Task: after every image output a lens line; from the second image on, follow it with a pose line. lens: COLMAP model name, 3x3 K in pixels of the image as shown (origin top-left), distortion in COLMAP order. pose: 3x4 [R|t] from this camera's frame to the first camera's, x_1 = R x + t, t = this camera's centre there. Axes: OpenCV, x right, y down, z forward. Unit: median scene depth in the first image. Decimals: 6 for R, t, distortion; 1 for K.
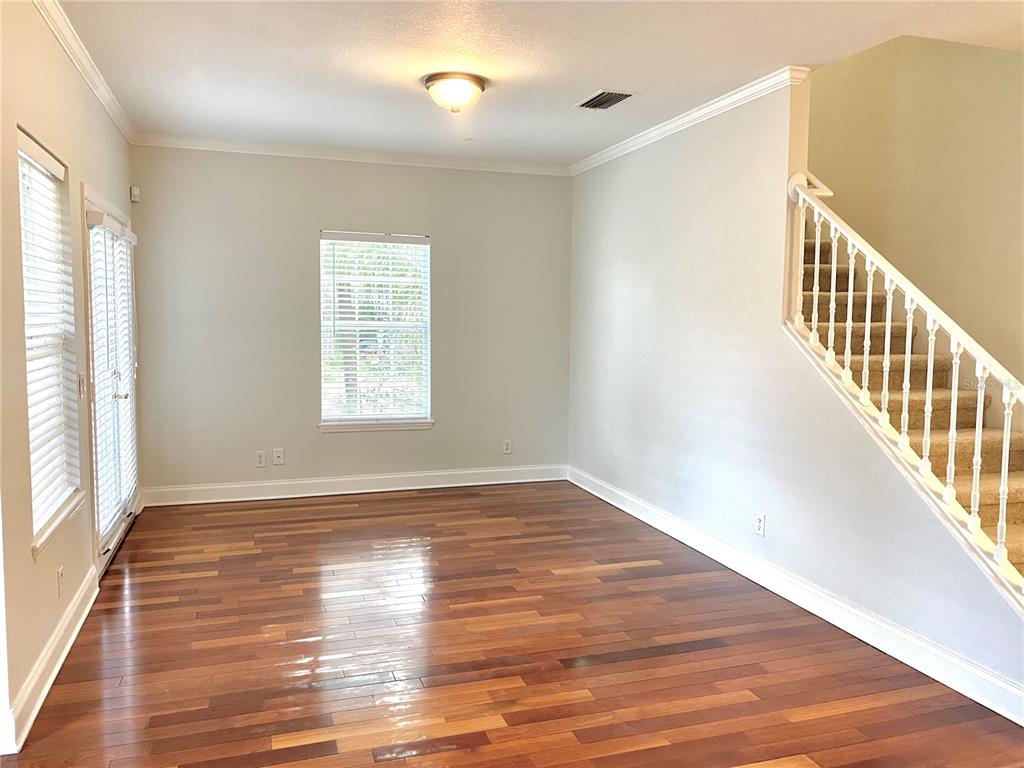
lens RADIAL K [[779.7, 0, 517.5], [0, 779.7, 386.8], [0, 0, 1]] dist [0.063811, -0.094280]
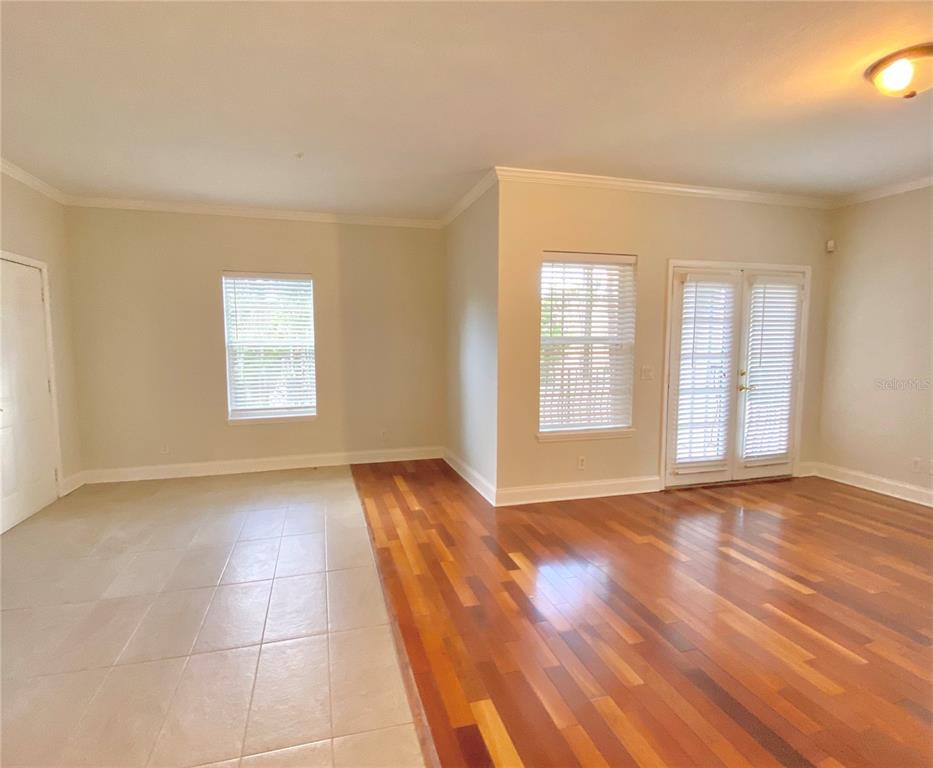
lens RADIAL K [[487.4, 0, 466.5], [0, 487.4, 384.0], [0, 0, 1]] dist [0.001363, 0.000456]
pose [[-0.051408, 0.069144, -0.996281, 0.522538], [-0.097125, 0.992525, 0.073895, -0.013222], [0.993944, 0.100563, -0.044308, 0.575247]]
